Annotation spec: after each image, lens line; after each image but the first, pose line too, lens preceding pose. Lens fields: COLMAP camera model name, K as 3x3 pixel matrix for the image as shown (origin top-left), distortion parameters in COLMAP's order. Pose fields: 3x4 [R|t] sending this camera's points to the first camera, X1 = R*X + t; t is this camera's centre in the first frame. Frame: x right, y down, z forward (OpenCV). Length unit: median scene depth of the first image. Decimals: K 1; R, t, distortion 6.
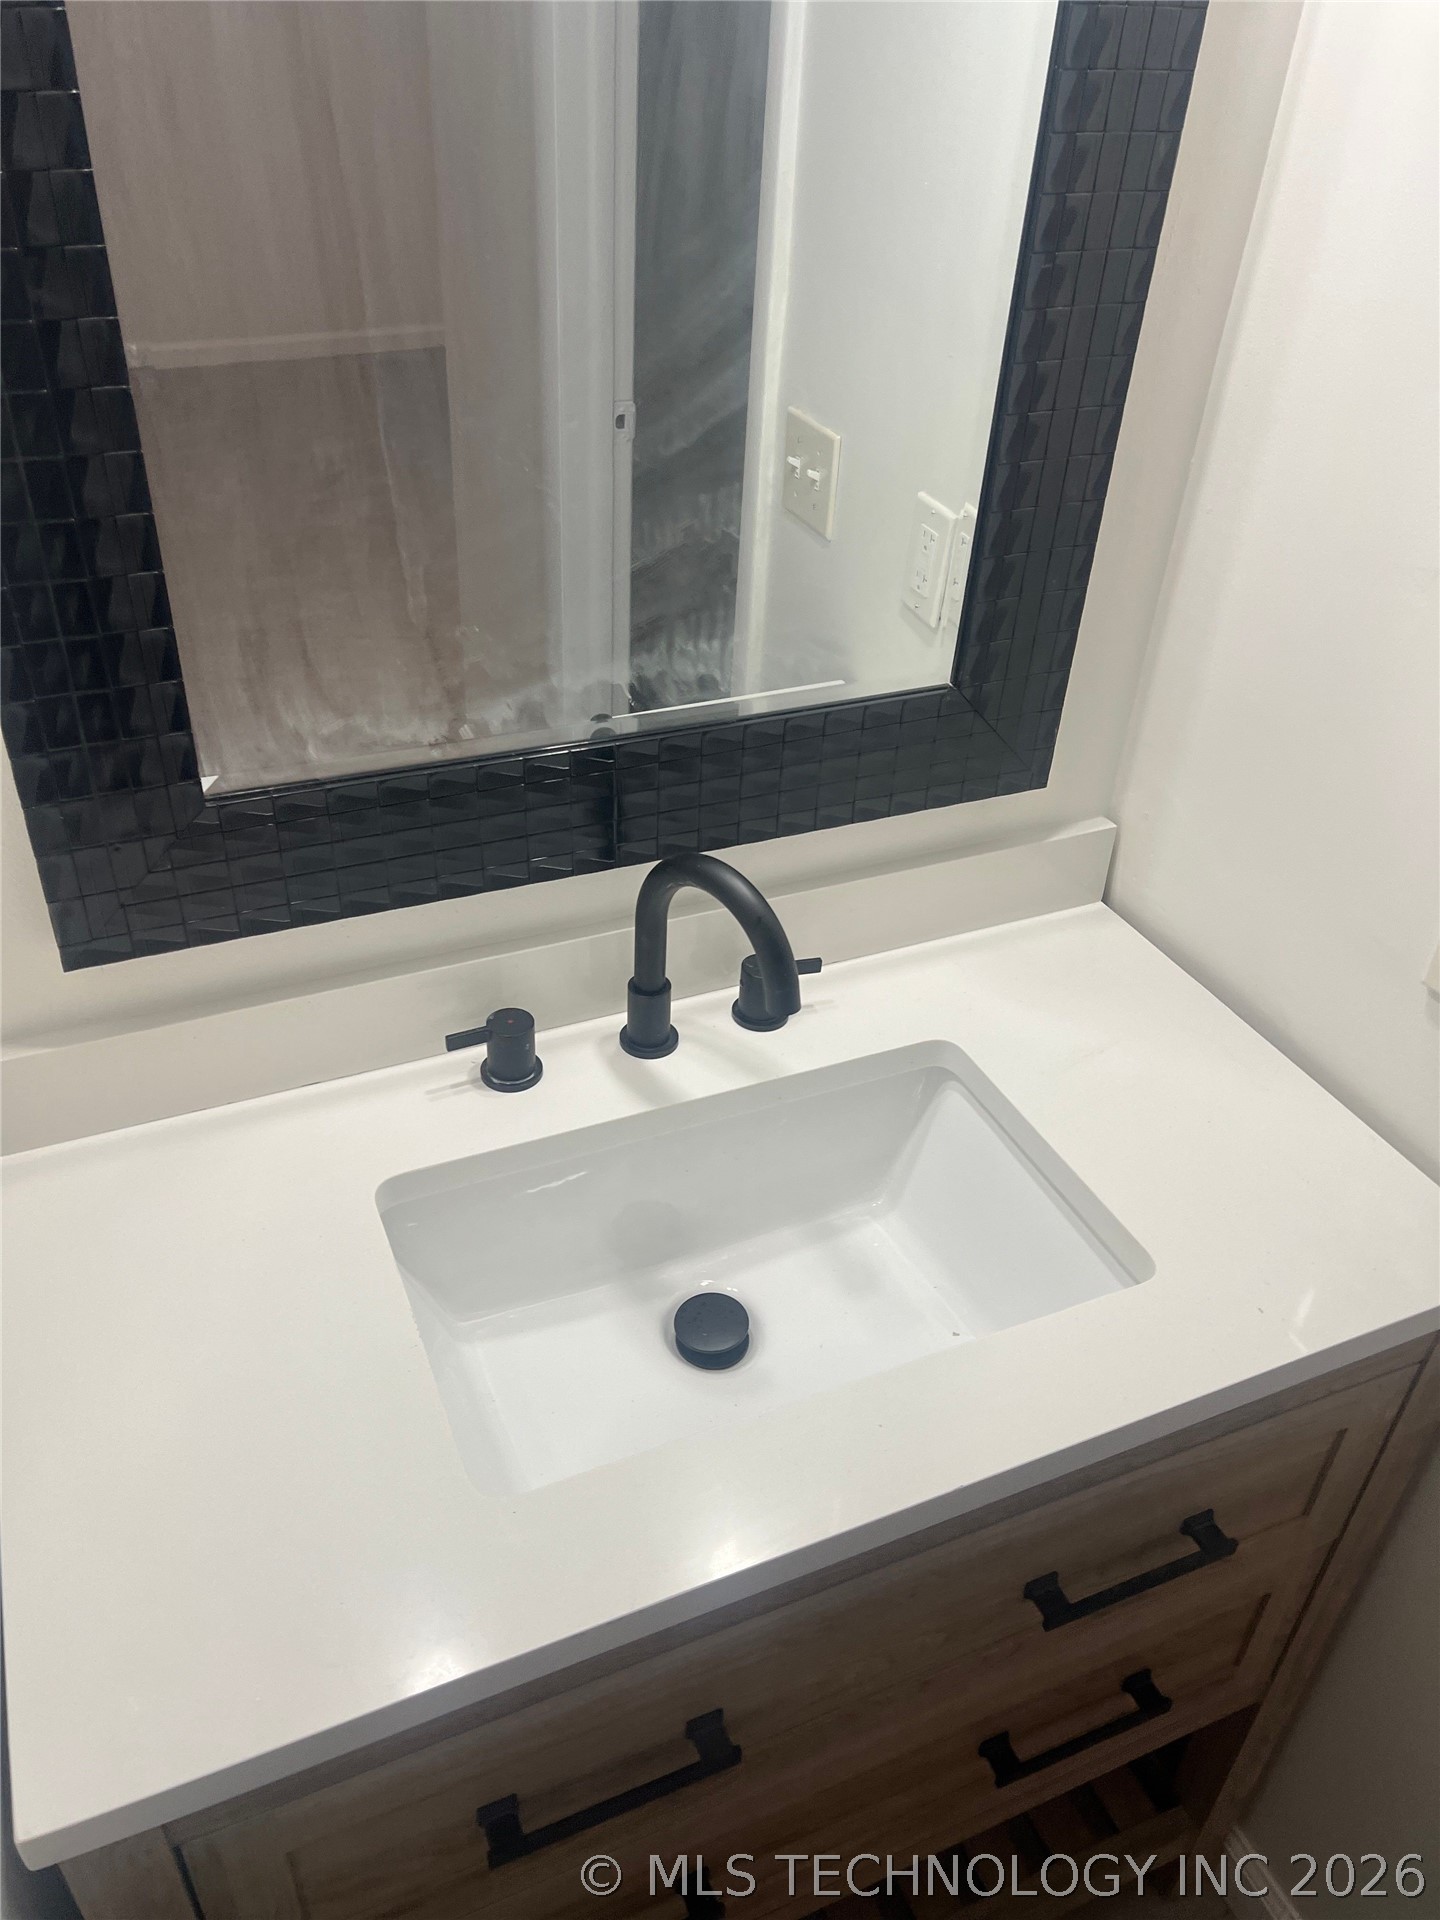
lens RADIAL K [[1462.7, 0, 712.6], [0, 1462.7, 914.3], [0, 0, 1]] dist [0.058924, -0.059019]
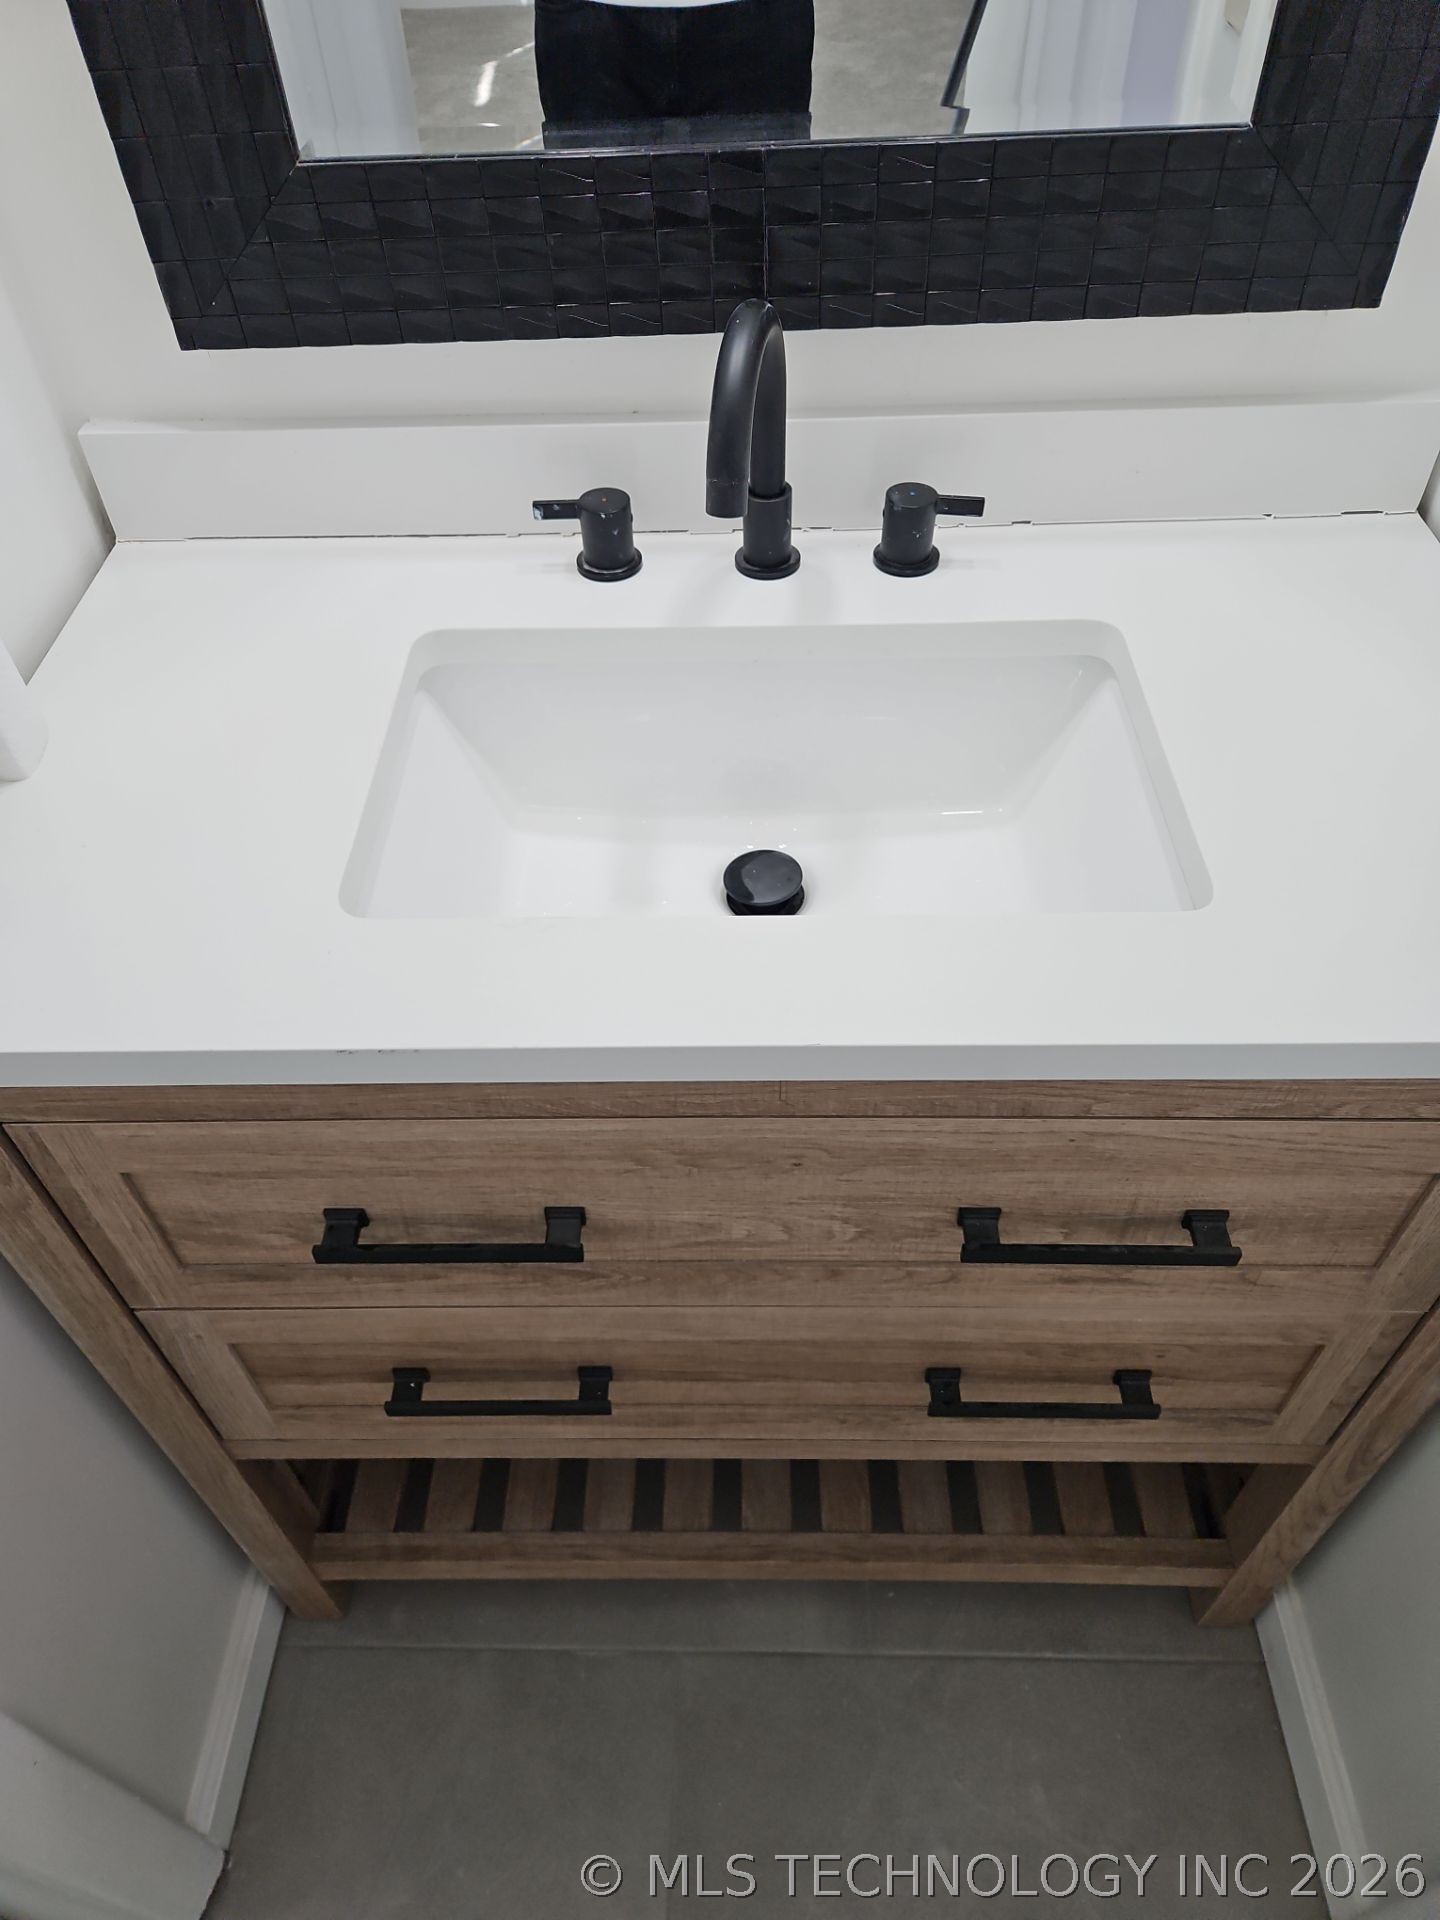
lens RADIAL K [[1315.7, 0, 715.7], [0, 1315.7, 944.0], [0, 0, 1]] dist [0.058711, -0.025907]
pose [[0.908477, 0.256316, -0.330107, 0.256155], [-0.177251, 0.951600, 0.251077, 0.115820], [0.378485, -0.169587, 0.909939, 0.227398]]
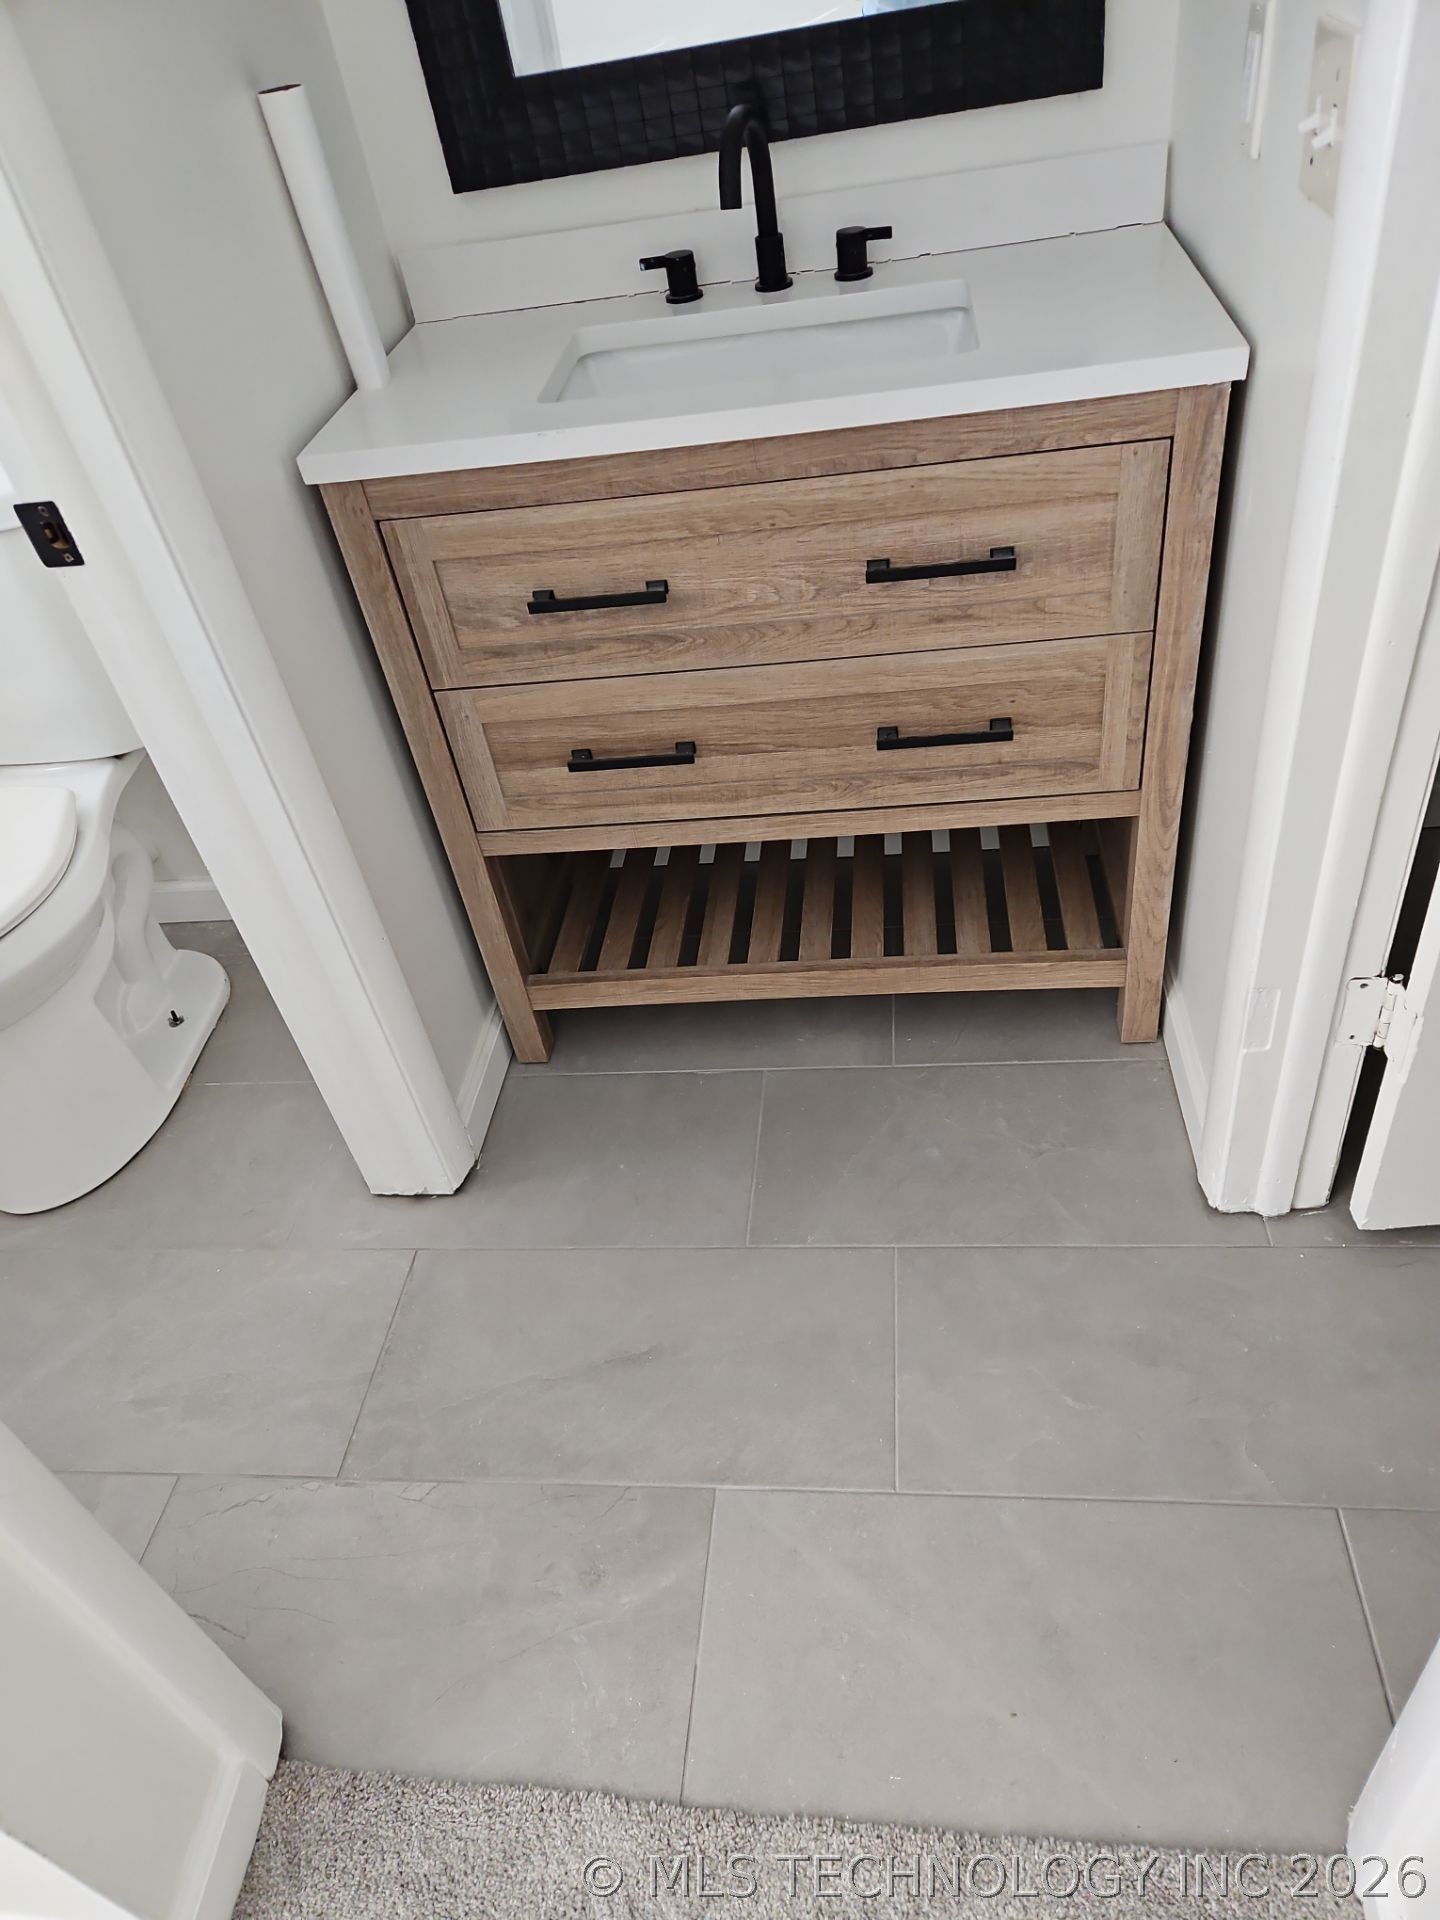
lens RADIAL K [[1315.7, 0, 723.3], [0, 1315.7, 987.1], [0, 0, 1]] dist [0.058711, -0.025907]
pose [[0.860409, 0.191113, -0.472410, 0.725395], [-0.119636, 0.976860, 0.177292, 0.574610], [0.495361, -0.096027, 0.863363, -0.309588]]
